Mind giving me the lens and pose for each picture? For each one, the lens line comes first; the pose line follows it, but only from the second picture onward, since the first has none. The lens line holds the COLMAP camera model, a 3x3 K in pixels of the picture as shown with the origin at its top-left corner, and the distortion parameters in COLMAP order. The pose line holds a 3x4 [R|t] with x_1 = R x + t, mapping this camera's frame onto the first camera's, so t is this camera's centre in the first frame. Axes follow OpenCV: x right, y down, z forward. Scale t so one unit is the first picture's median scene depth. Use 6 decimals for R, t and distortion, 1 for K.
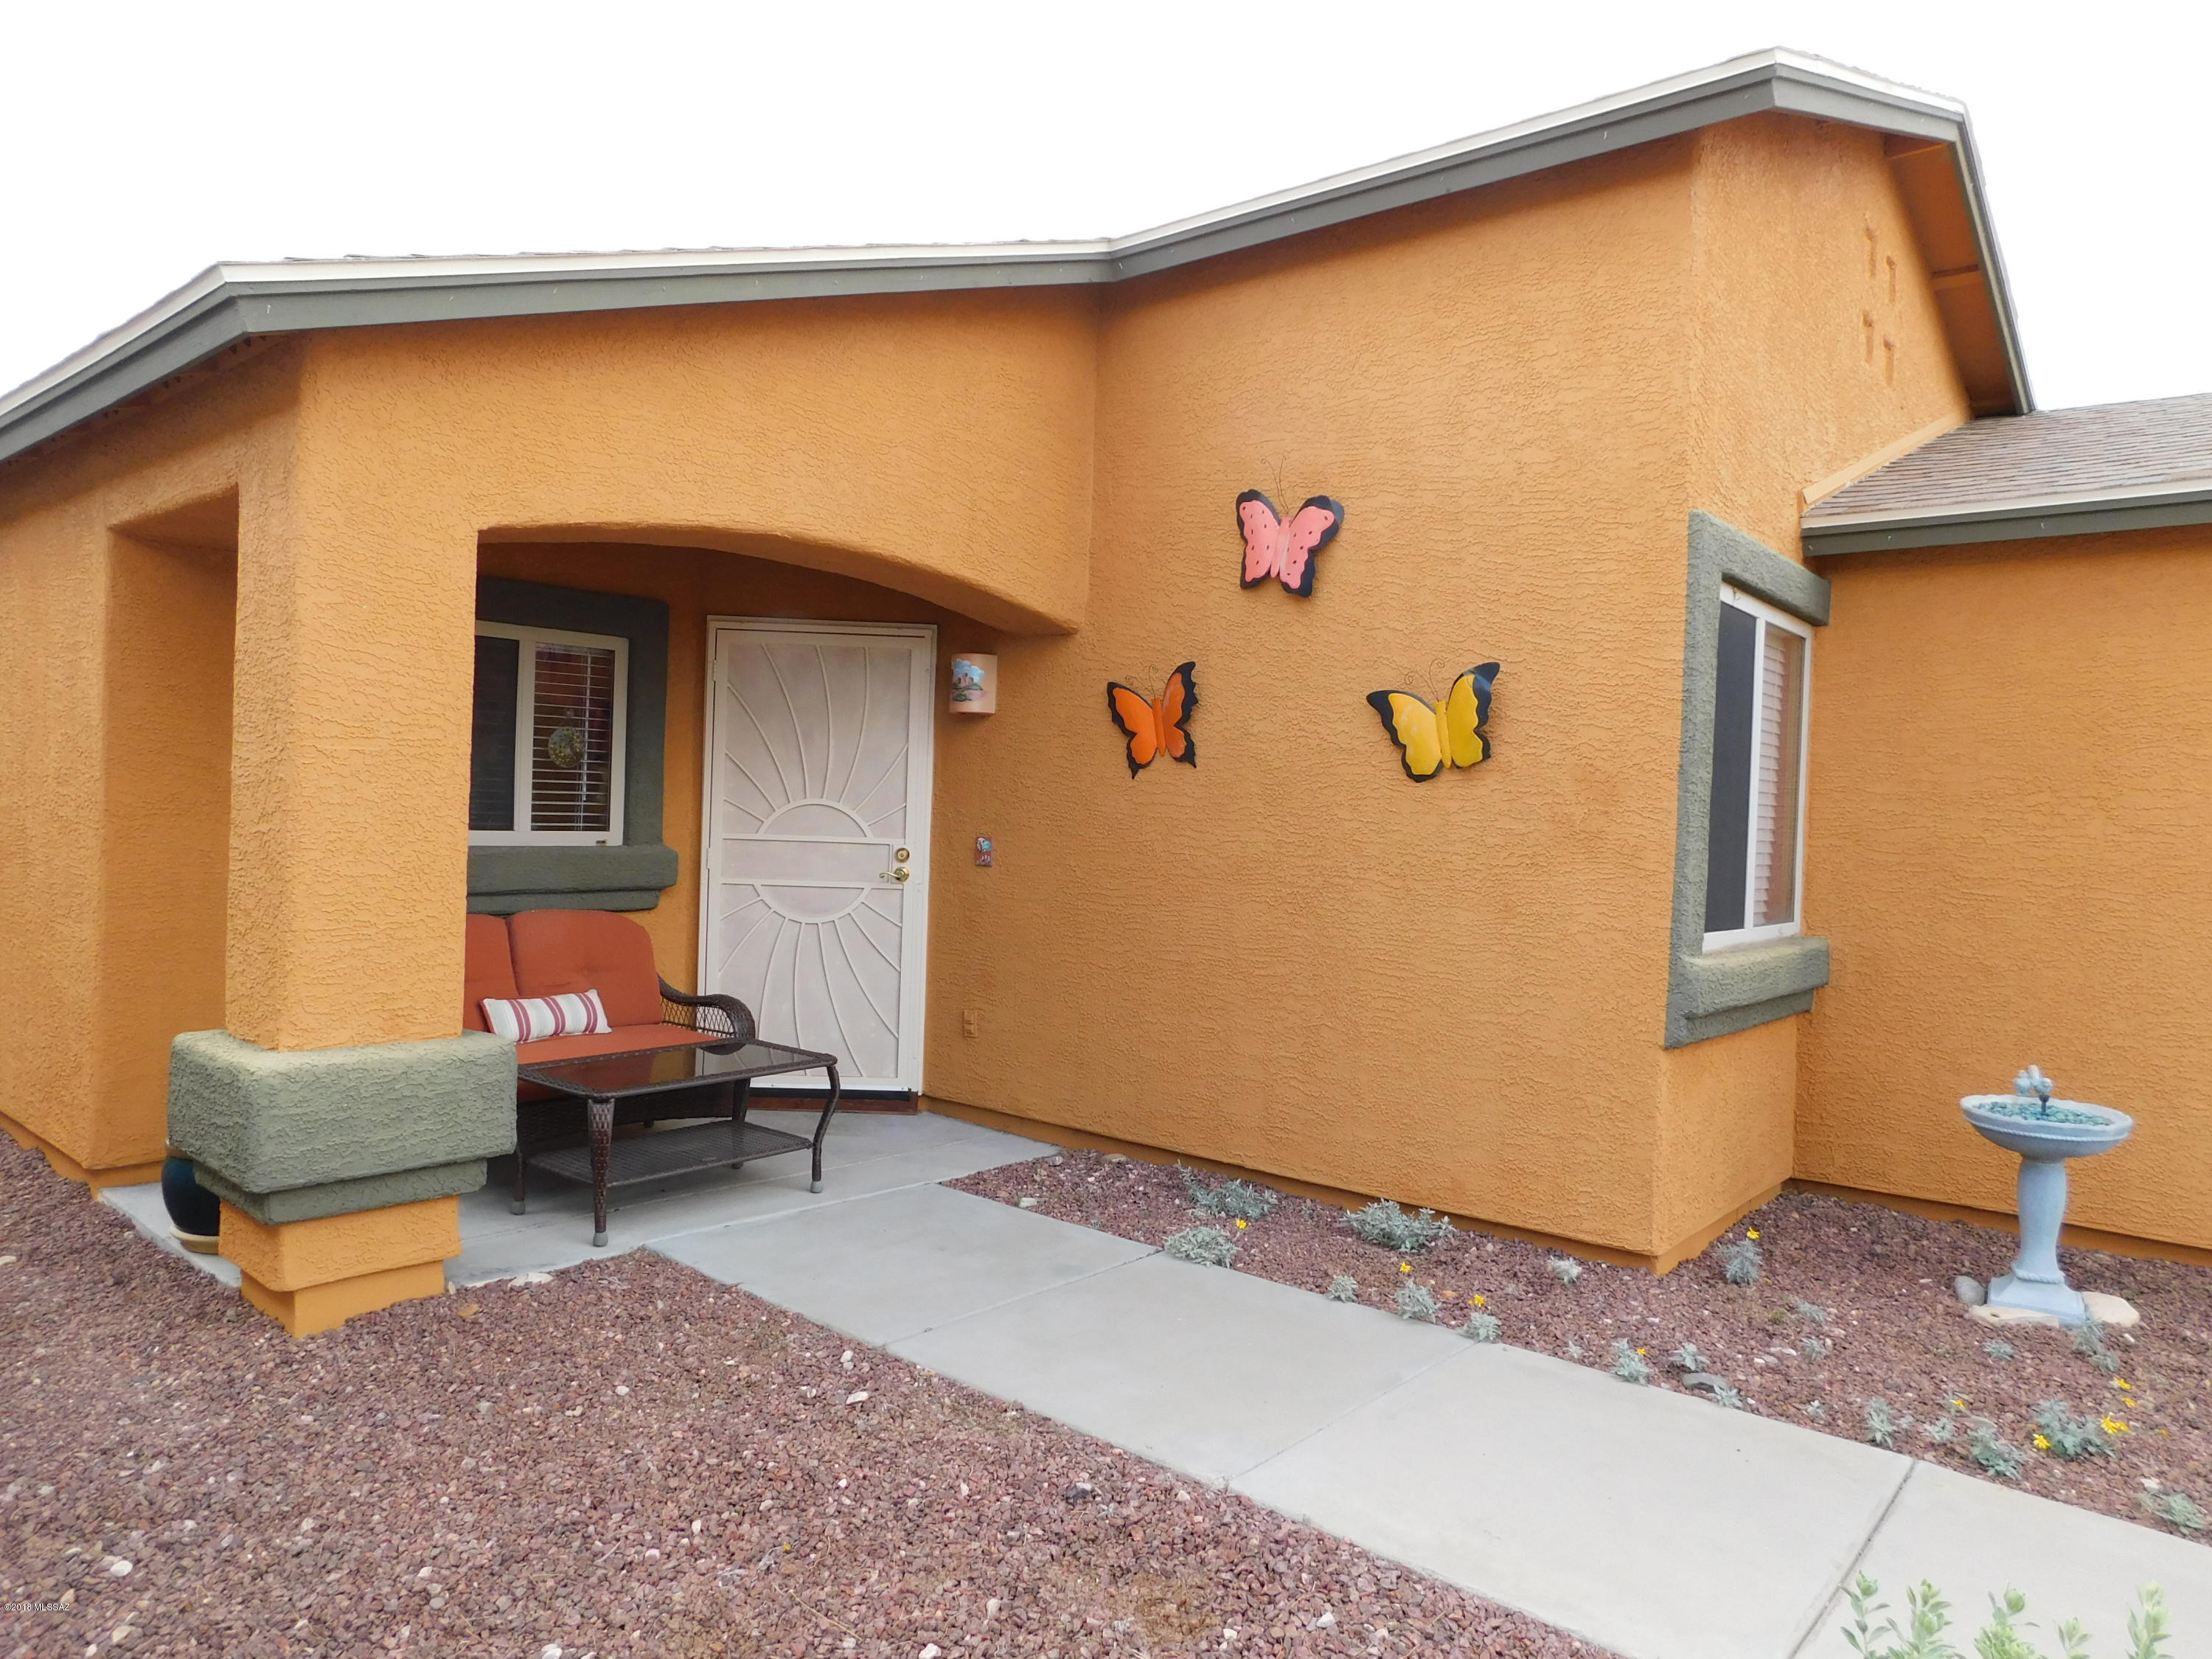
lens RADIAL K [[1644.4, 0, 1106.0], [0, 1644.4, 829.5], [0, 0, 1]] dist [-0.000078, -0.000018]
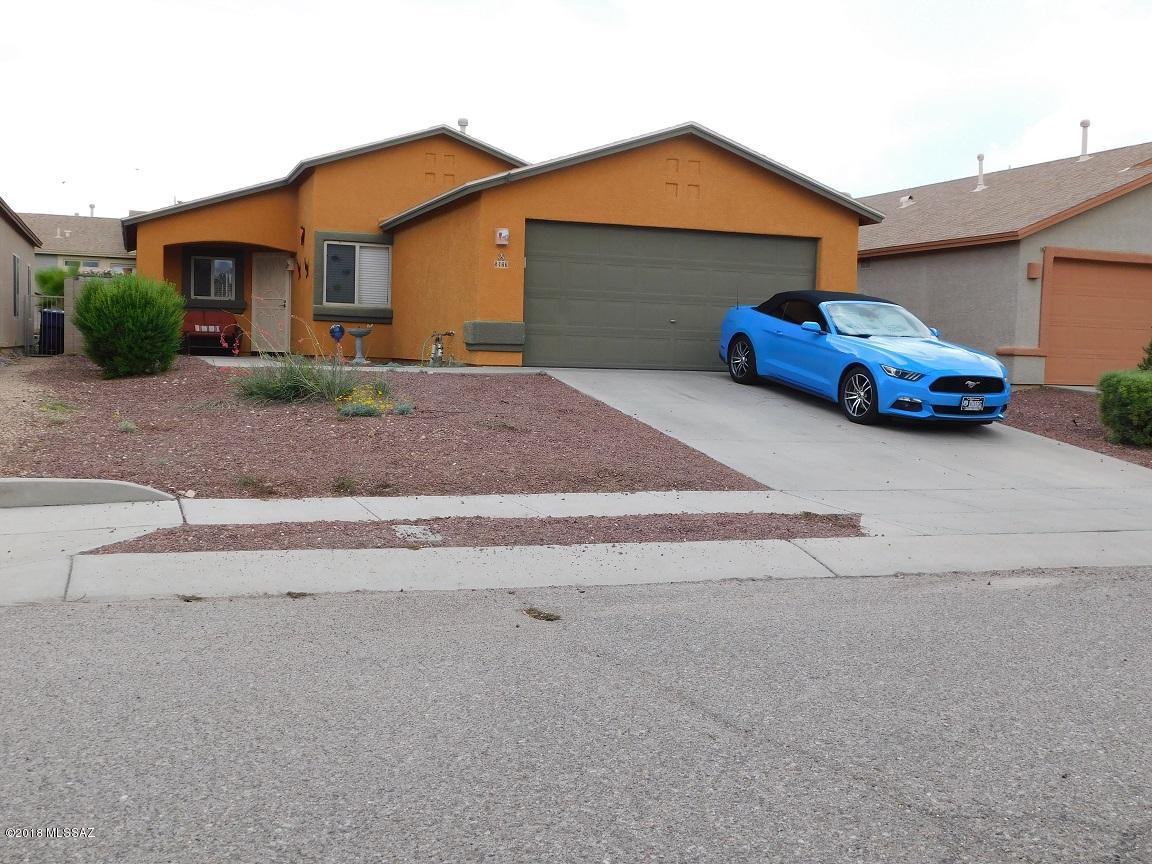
lens RADIAL K [[1210.0, 0, 576.0], [0, 1210.0, 432.0], [0, 0, 1]] dist [-0.005332, 0.007175]
pose [[0.818411, 0.031087, -0.573792, 2.733809], [-0.005065, 0.998887, 0.046893, 0.237550], [0.574611, -0.035472, 0.817658, -1.465224]]
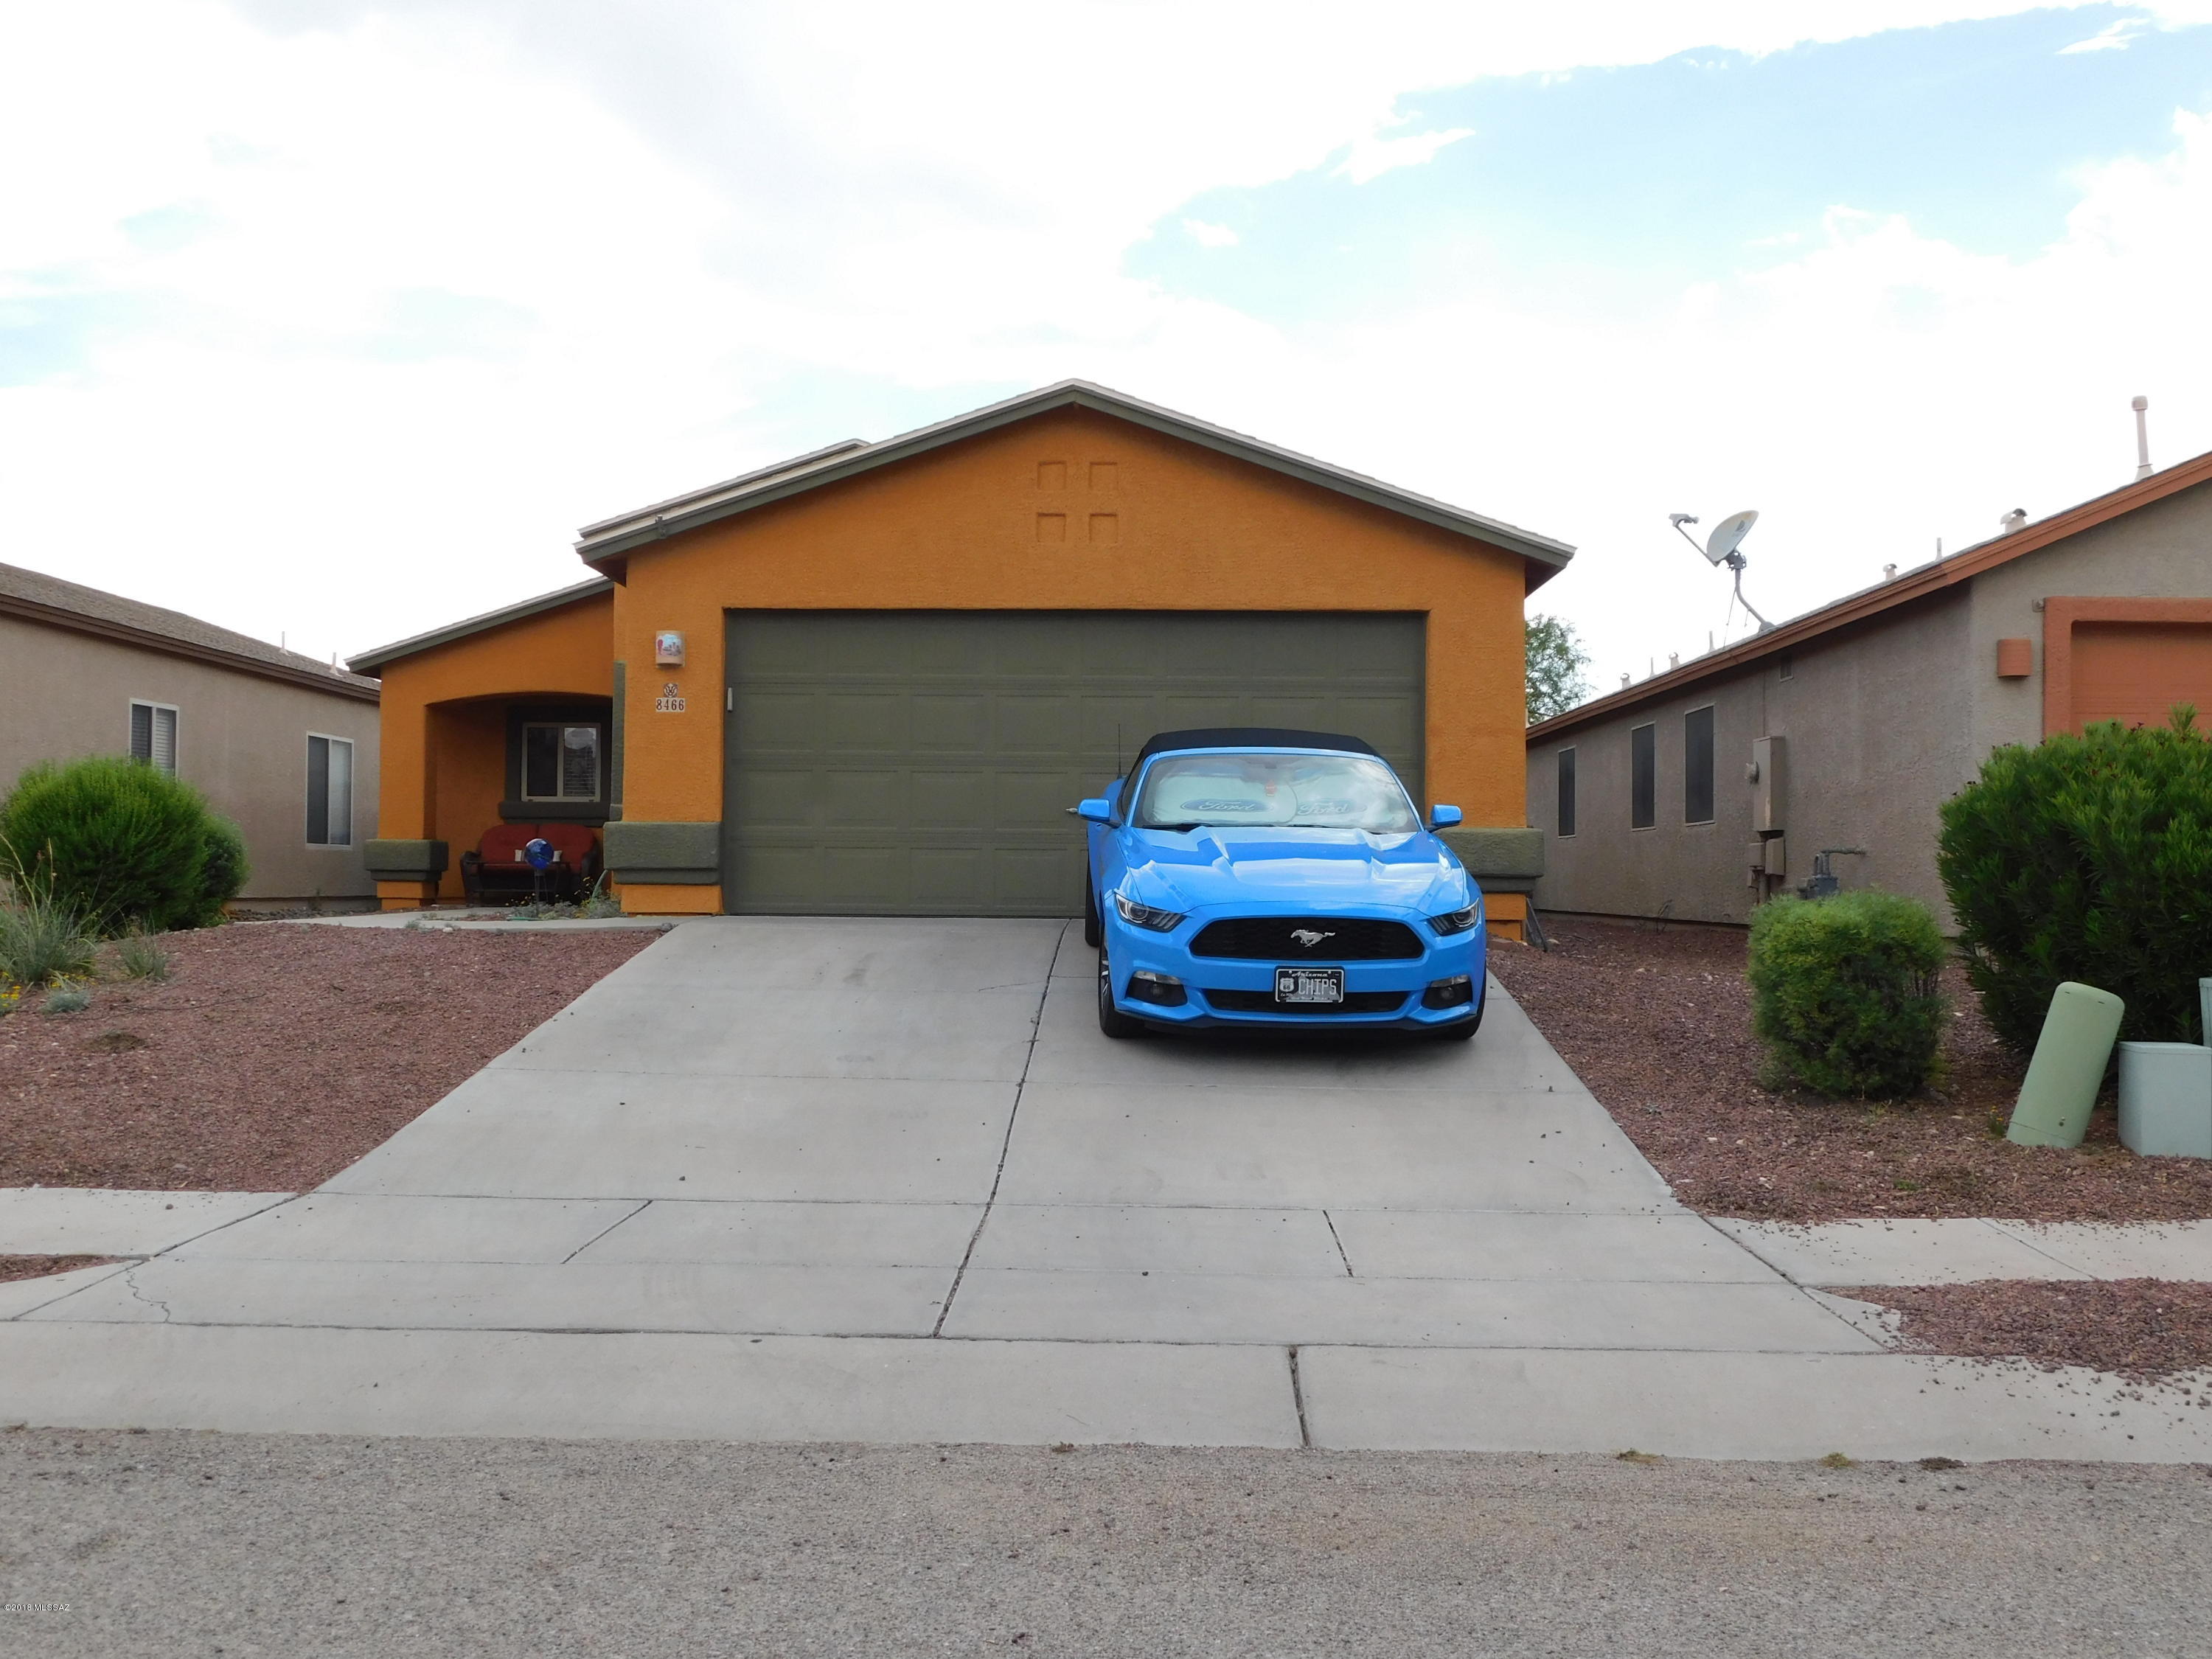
lens RADIAL K [[2296.4, 0, 1106.0], [0, 2296.4, 829.5], [0, 0, 1]] dist [0.002985, 0.003354]
pose [[0.566973, -0.045782, -0.822463, 3.288694], [0.008493, 0.998726, -0.049739, 0.252103], [0.823693, 0.021215, 0.566639, -0.447292]]
